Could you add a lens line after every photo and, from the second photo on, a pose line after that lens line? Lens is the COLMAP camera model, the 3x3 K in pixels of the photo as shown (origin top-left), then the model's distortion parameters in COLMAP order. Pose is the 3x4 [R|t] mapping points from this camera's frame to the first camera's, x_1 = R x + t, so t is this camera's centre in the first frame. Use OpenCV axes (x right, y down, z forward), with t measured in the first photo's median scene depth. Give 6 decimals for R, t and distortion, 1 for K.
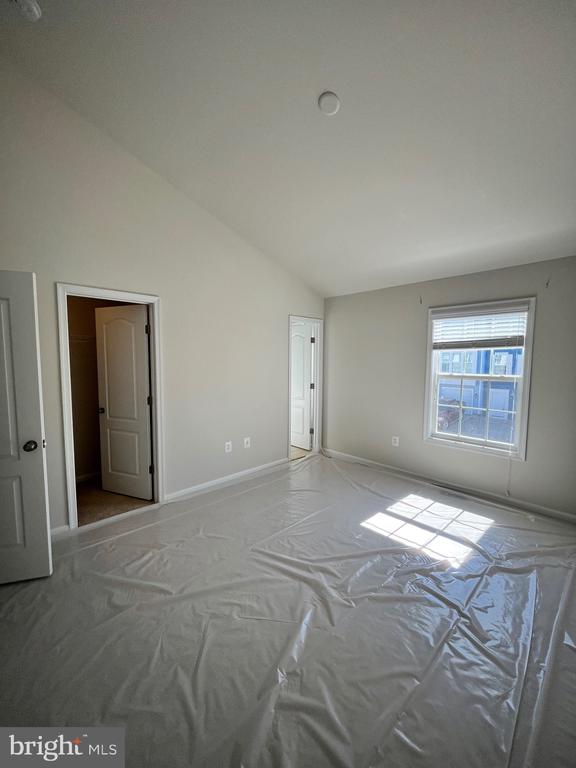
lens RADIAL K [[311.5, 0, 286.2], [0, 311.5, 383.8], [0, 0, 1]] dist [-0.002645, -0.000370]
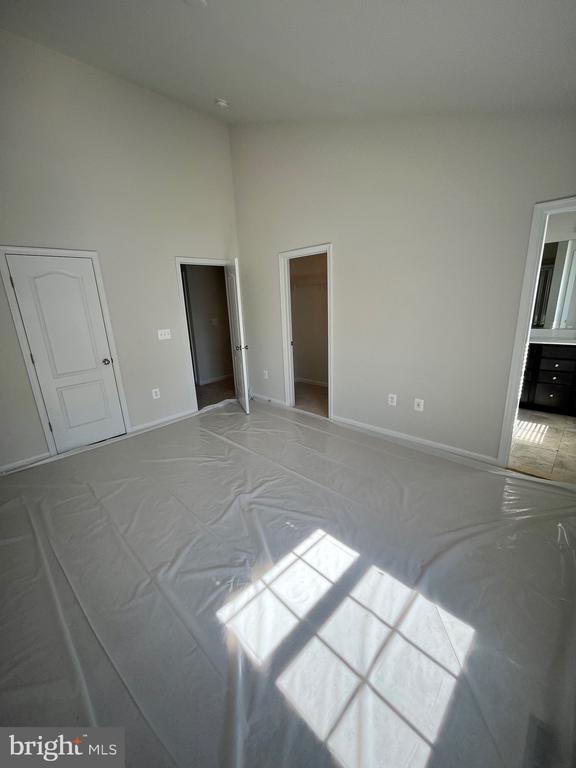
lens RADIAL K [[311.5, 0, 286.2], [0, 311.5, 383.8], [0, 0, 1]] dist [-0.002645, -0.000370]
pose [[0.016244, 0.255002, -0.966804, 0.759276], [-0.029184, 0.966641, 0.254469, -0.069028], [0.999442, 0.024082, 0.023144, 0.772107]]
